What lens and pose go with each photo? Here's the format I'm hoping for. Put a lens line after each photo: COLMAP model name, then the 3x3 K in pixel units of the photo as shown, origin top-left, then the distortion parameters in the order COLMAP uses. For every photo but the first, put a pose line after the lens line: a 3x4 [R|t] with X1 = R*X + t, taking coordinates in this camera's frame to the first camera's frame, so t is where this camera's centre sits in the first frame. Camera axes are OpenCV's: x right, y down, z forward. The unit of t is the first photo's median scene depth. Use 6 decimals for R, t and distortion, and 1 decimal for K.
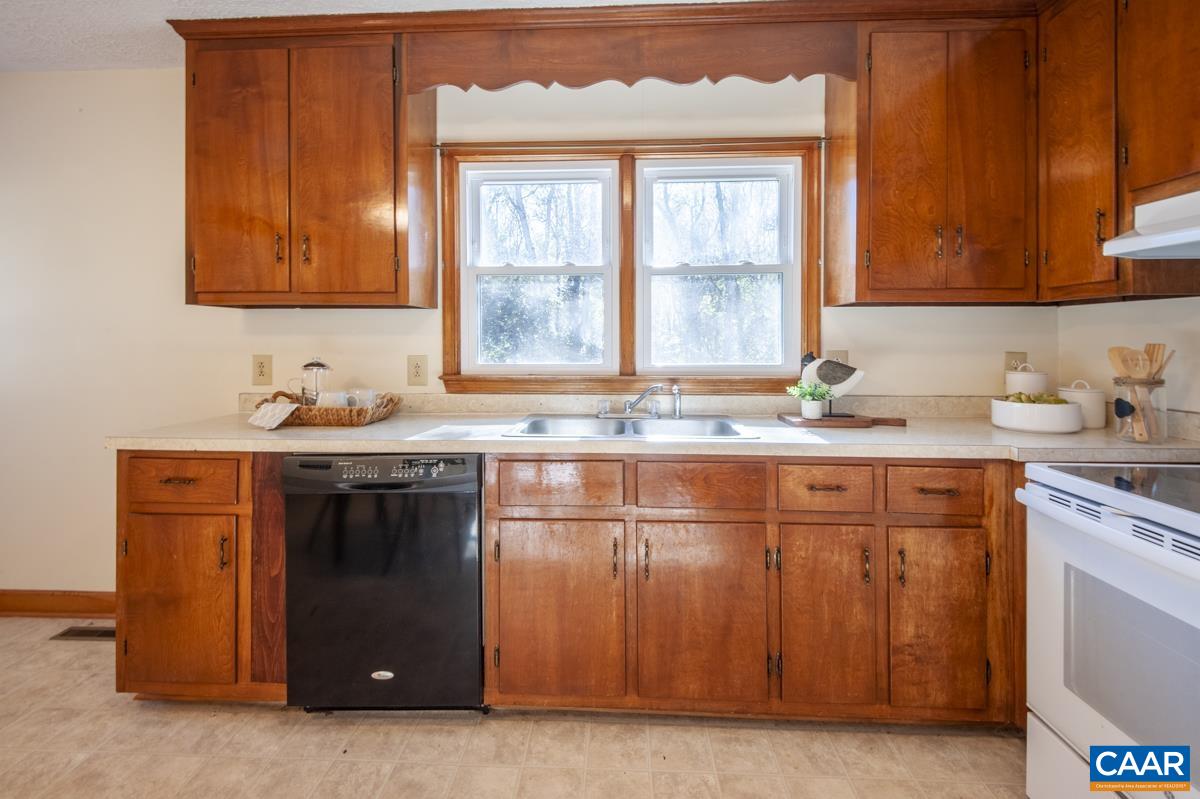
lens RADIAL K [[548.9, 0, 608.7], [0, 548.9, 334.4], [0, 0, 1]] dist [0.026805, -0.018838]
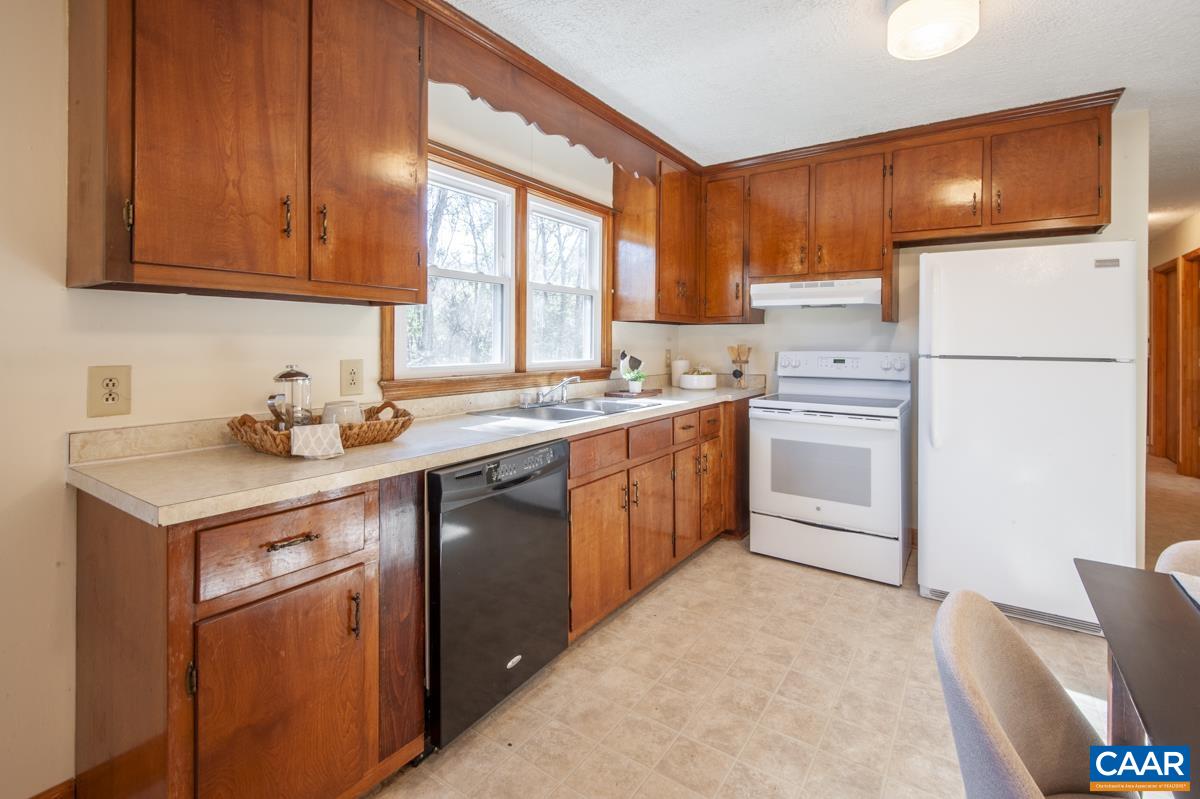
lens RADIAL K [[548.9, 0, 608.7], [0, 548.9, 334.4], [0, 0, 1]] dist [0.026805, -0.018838]
pose [[0.518981, 0.014565, 0.854662, -0.998859], [-0.010197, 0.999889, -0.010848, 0.003948], [-0.854725, -0.003085, 0.519072, 0.249264]]
